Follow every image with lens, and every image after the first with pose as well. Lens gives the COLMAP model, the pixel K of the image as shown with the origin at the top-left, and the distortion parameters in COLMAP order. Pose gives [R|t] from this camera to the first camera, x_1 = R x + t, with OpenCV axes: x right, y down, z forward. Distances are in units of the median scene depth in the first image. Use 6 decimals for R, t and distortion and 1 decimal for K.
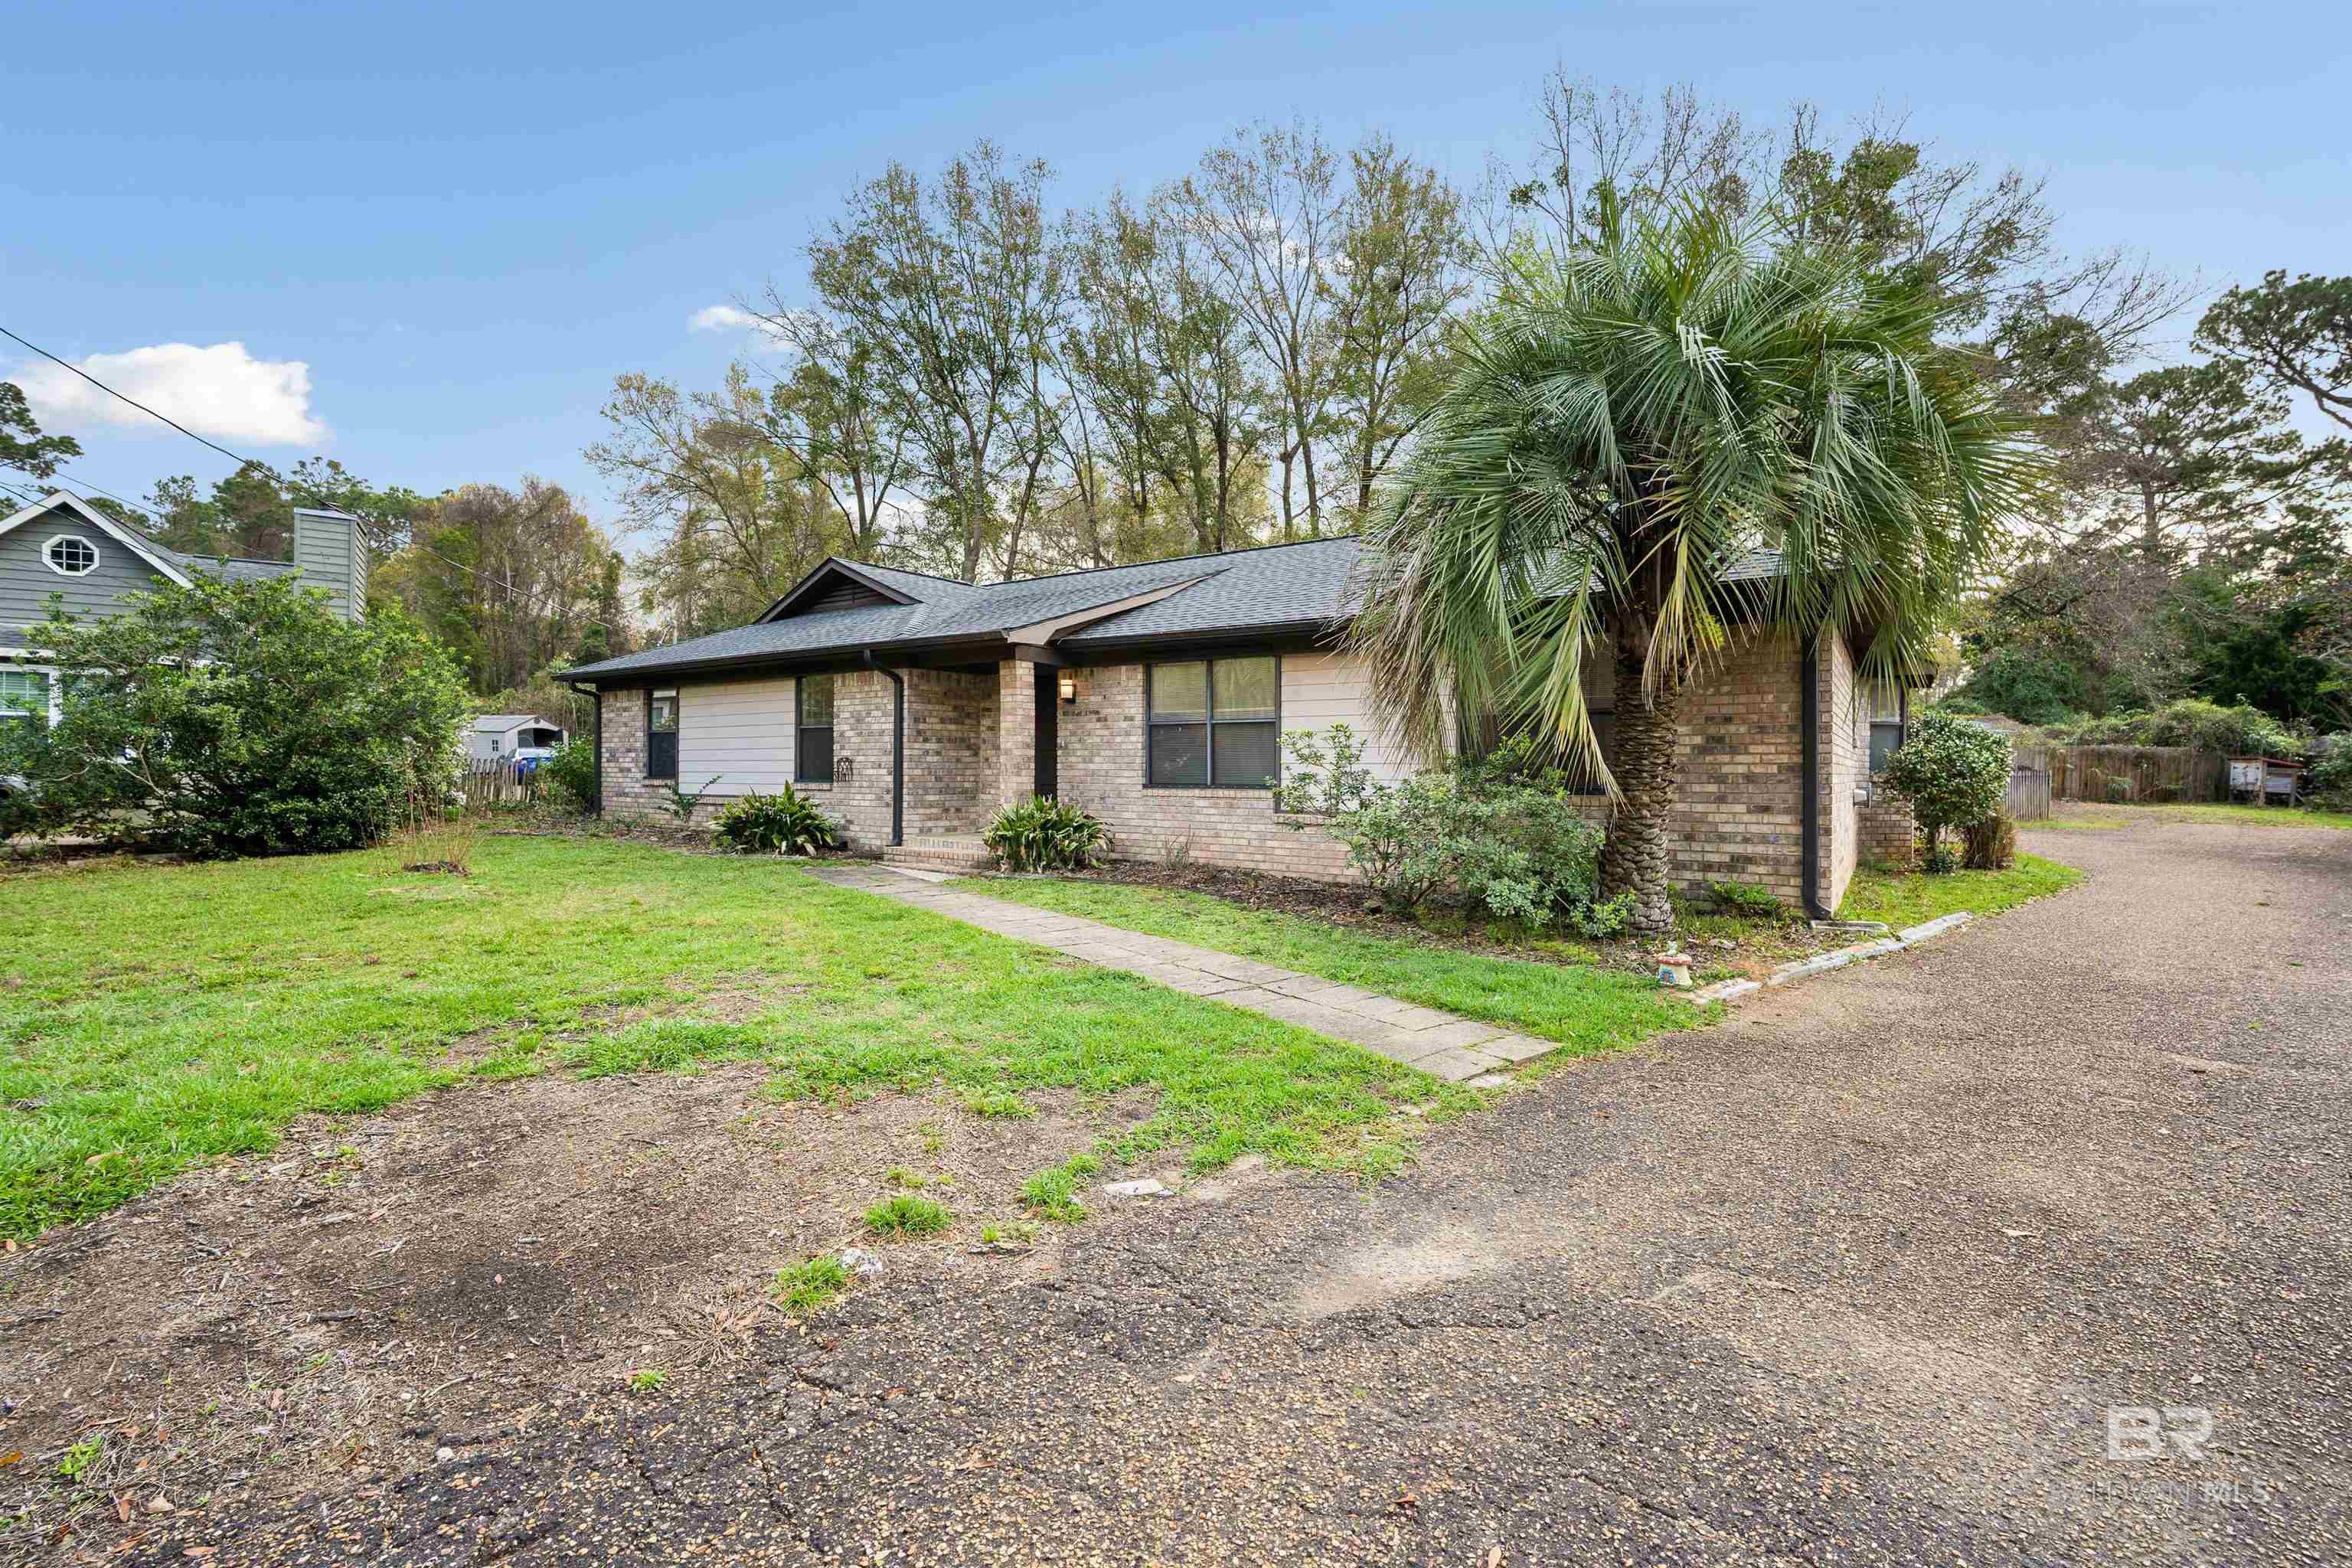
lens RADIAL K [[1046.3, 0, 1164.5], [0, 1046.3, 776.6], [0, 0, 1]] dist [0.000059, 0.000843]
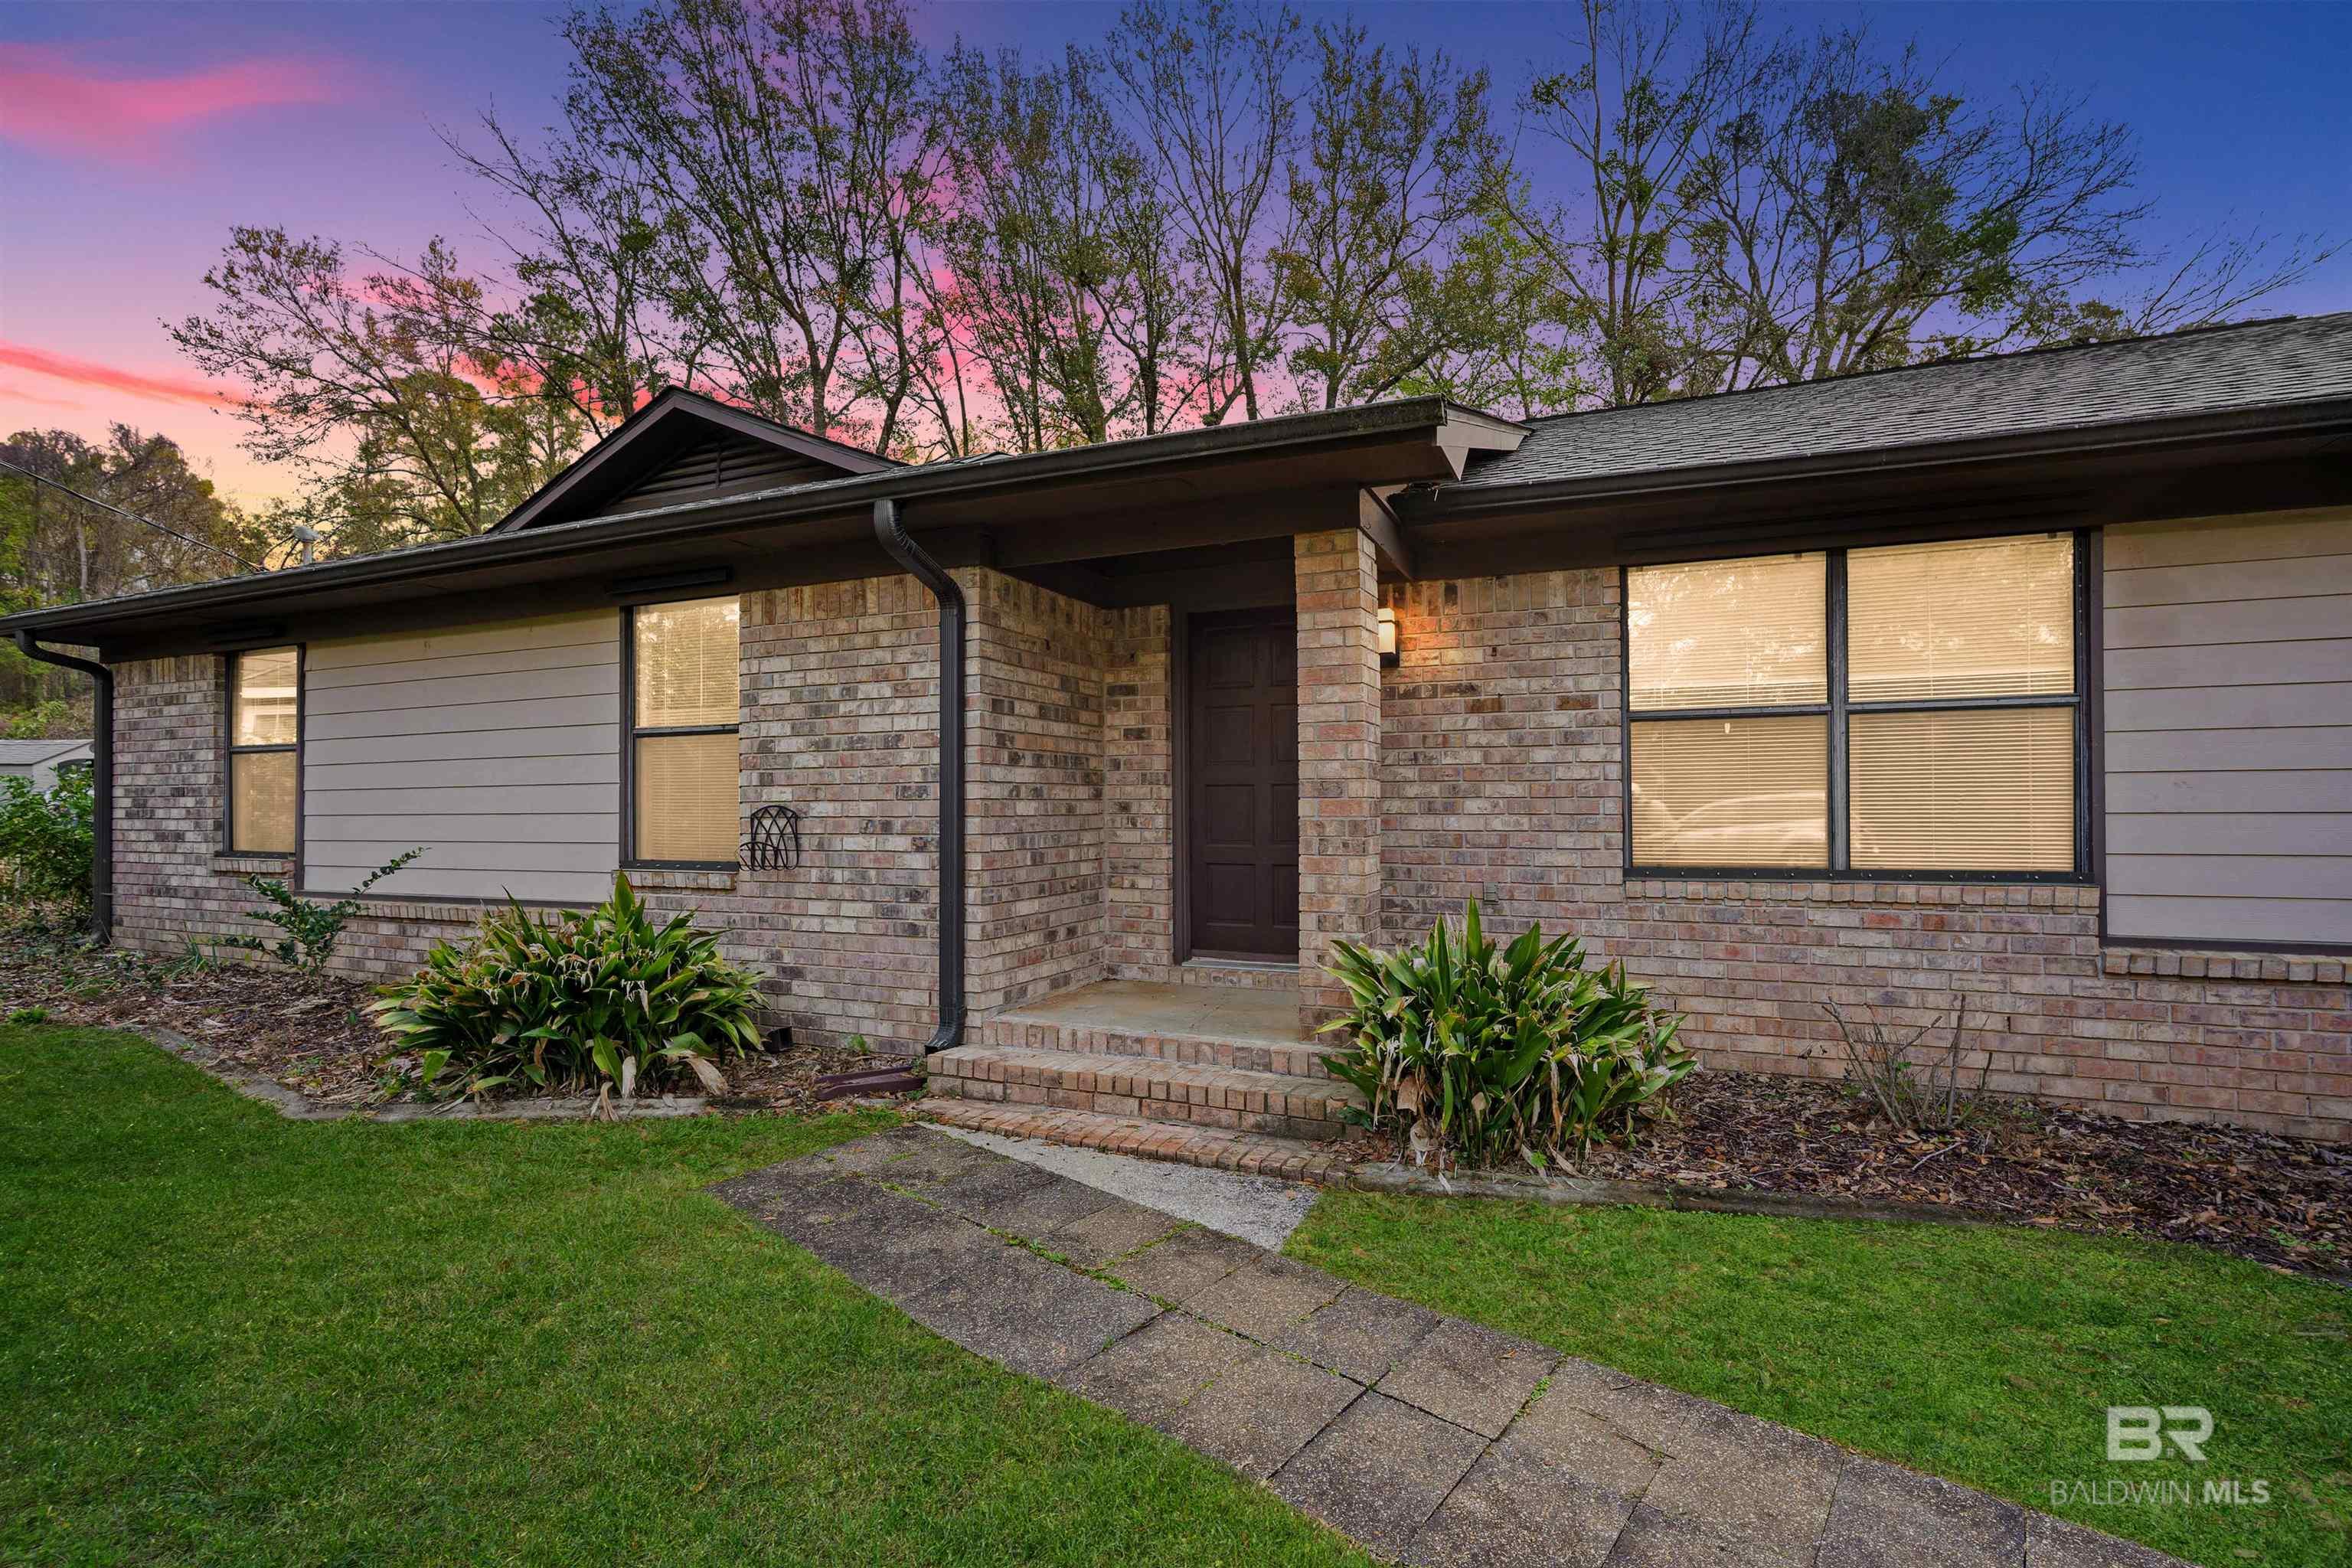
lens RADIAL K [[1046.3, 0, 1169.4], [0, 1046.3, 797.2], [0, 0, 1]] dist [0.000059, 0.000843]
pose [[0.975197, -0.009650, 0.221130, -0.256385], [0.012767, 0.999838, -0.012672, -0.015218], [-0.220972, 0.015181, 0.975162, 0.606200]]
